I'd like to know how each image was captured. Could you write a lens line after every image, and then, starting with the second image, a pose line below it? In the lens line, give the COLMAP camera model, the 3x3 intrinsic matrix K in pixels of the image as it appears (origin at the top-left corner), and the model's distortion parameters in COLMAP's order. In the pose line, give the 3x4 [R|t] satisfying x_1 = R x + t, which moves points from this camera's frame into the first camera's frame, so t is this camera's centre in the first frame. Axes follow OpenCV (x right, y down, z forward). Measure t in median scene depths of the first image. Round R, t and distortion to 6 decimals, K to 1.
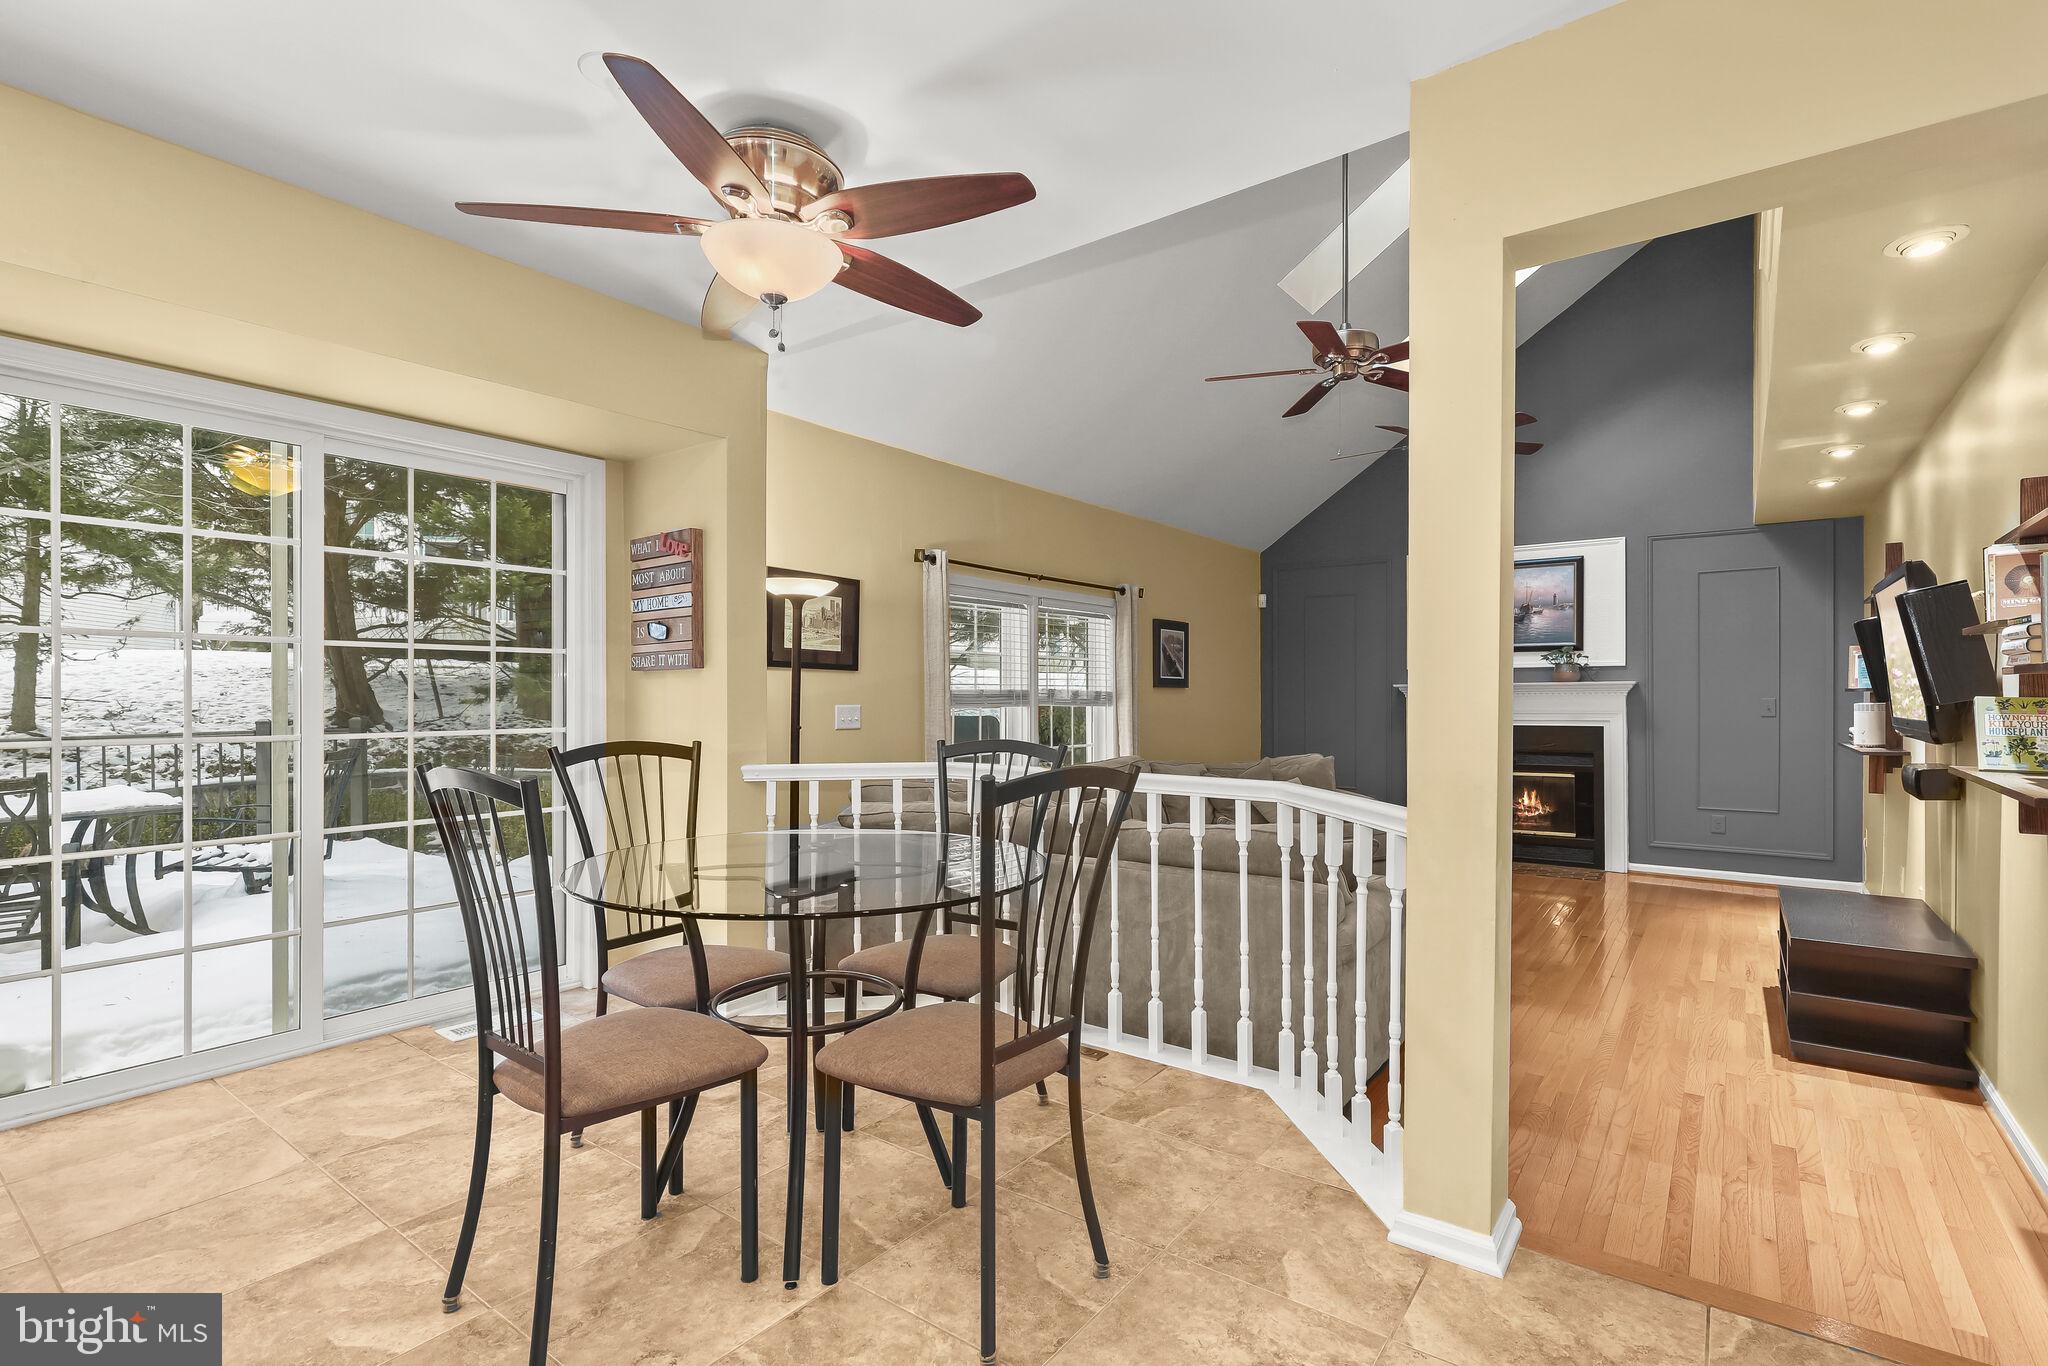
lens RADIAL K [[946.9, 0, 1035.2], [0, 946.9, 694.3], [0, 0, 1]] dist [0.000131, 0.000466]
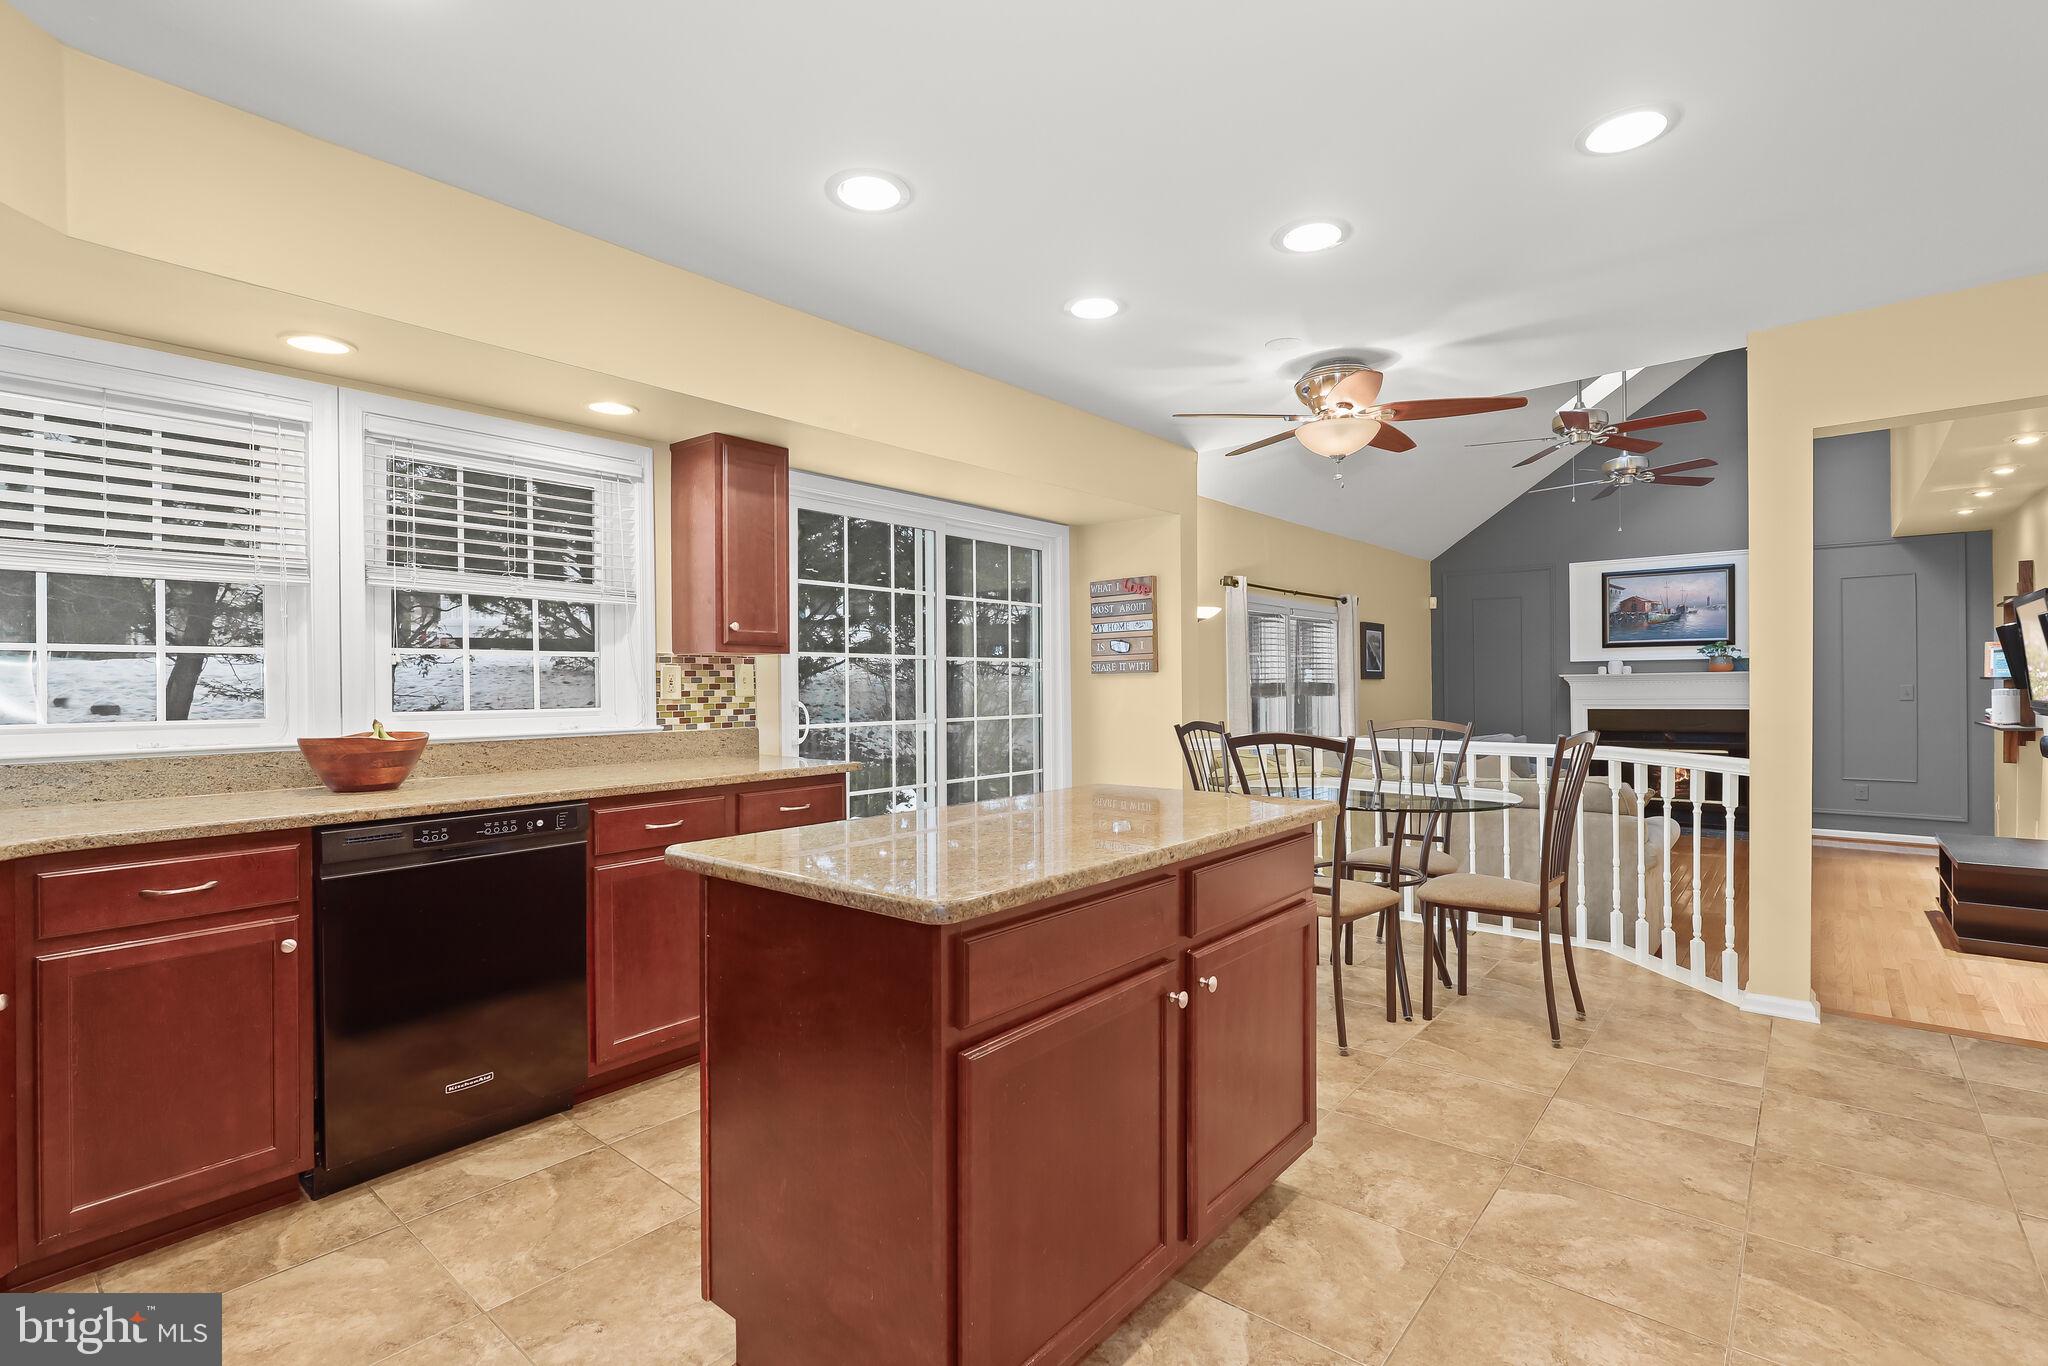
lens RADIAL K [[946.9, 0, 1029.4], [0, 946.9, 680.5], [0, 0, 1]] dist [0.000131, 0.000466]
pose [[0.998245, -0.008463, -0.058615, -0.271194], [0.008327, 0.999962, -0.002565, -0.007734], [0.058635, 0.002072, 0.998277, -0.263661]]
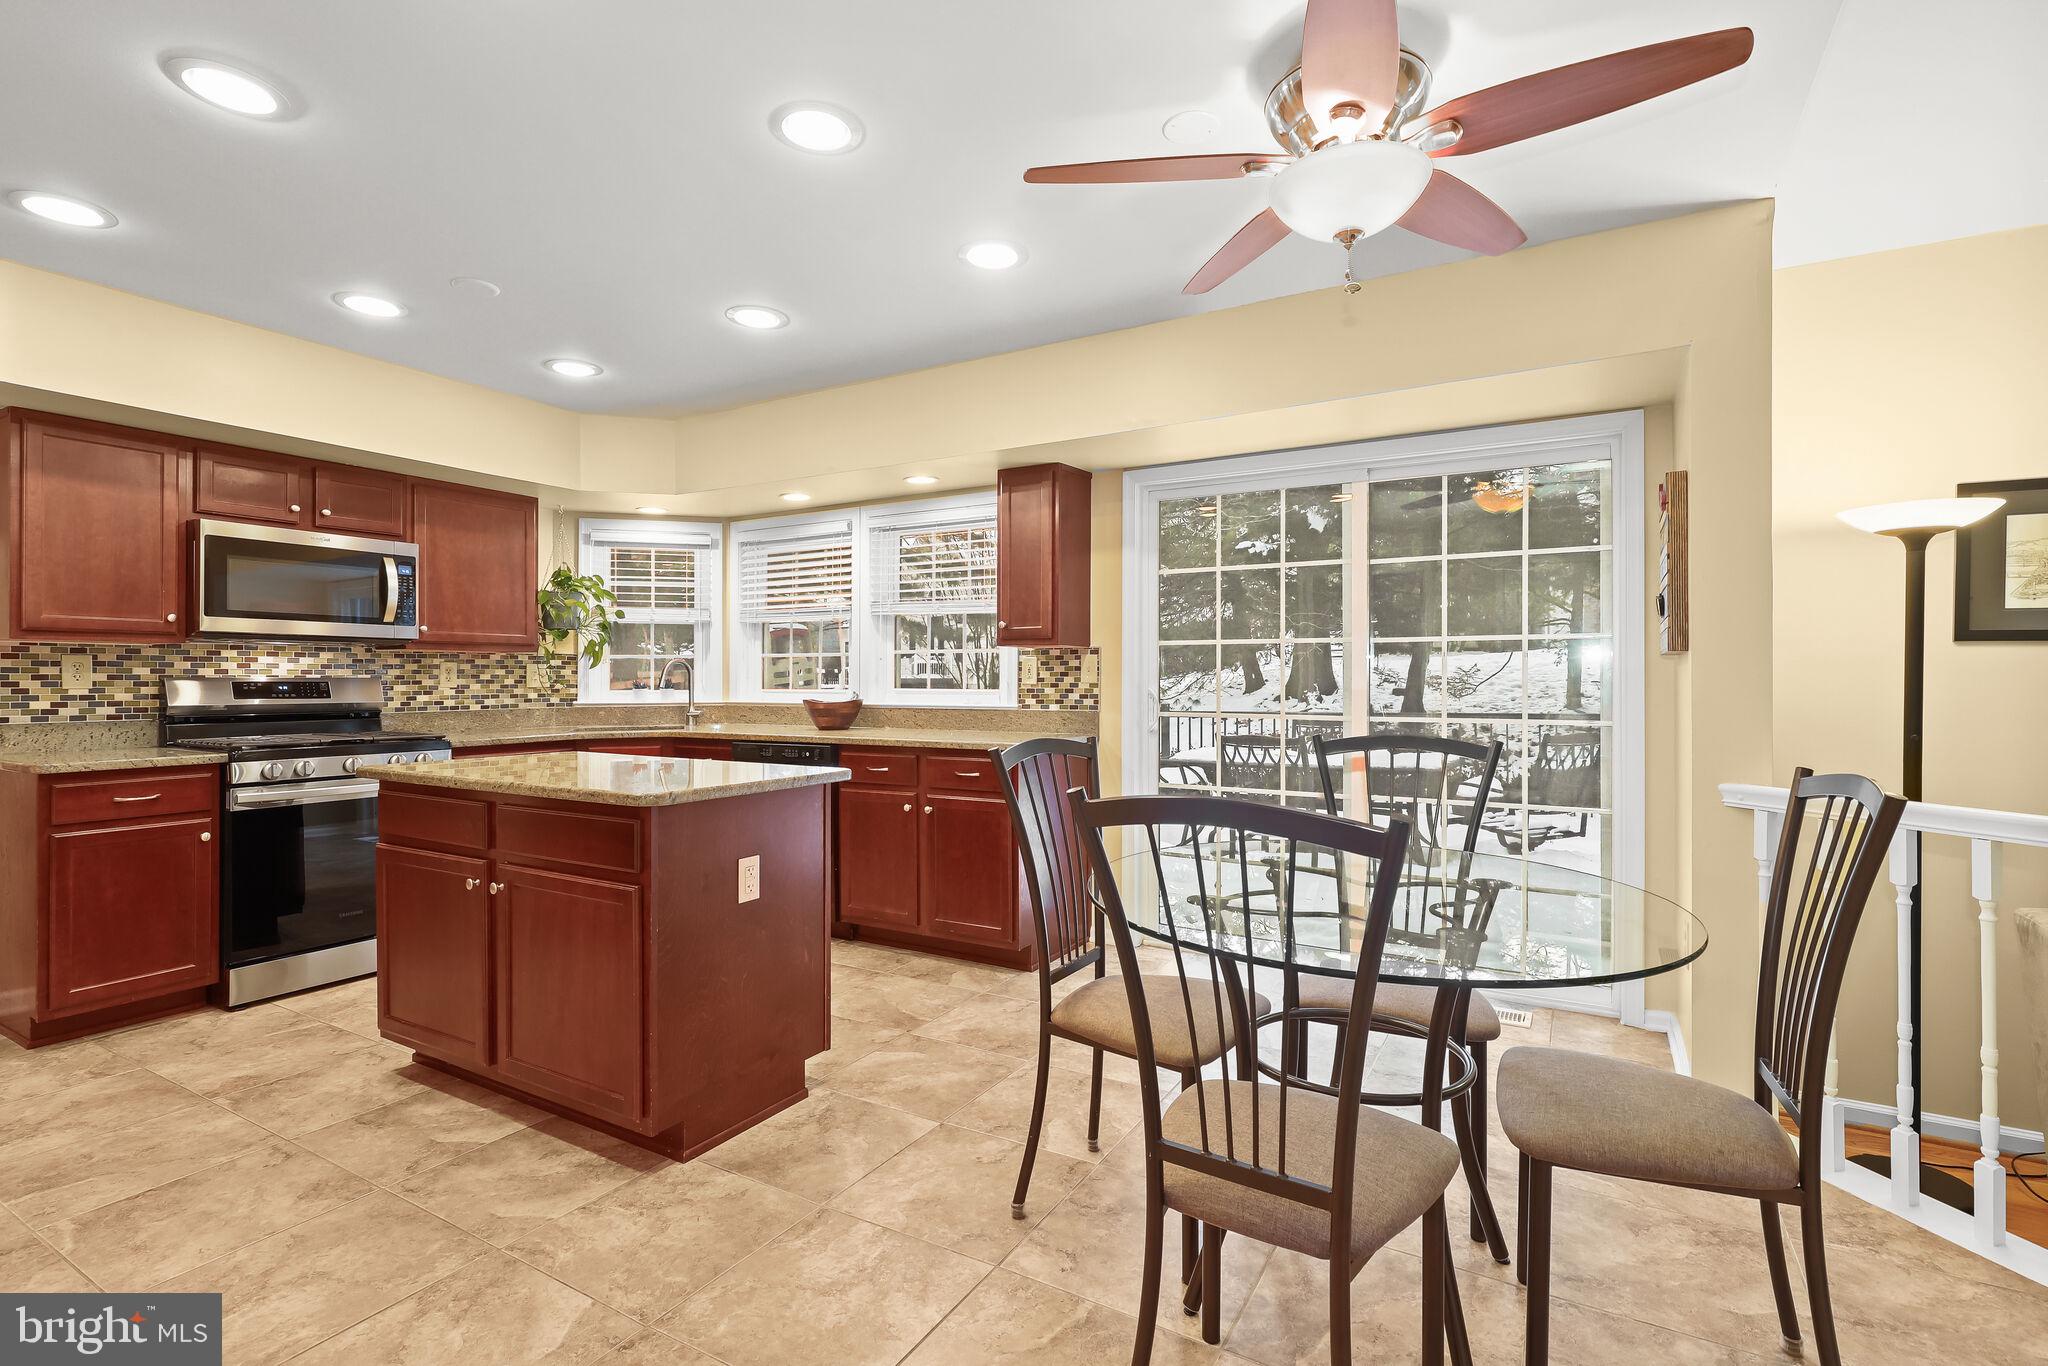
lens RADIAL K [[946.9, 0, 1023.1], [0, 946.9, 674.3], [0, 0, 1]] dist [0.000131, 0.000466]
pose [[0.110844, -0.004763, -0.993826, 0.210843], [0.000813, 0.999989, -0.004702, -0.003513], [0.993837, -0.000287, 0.110847, 0.229035]]
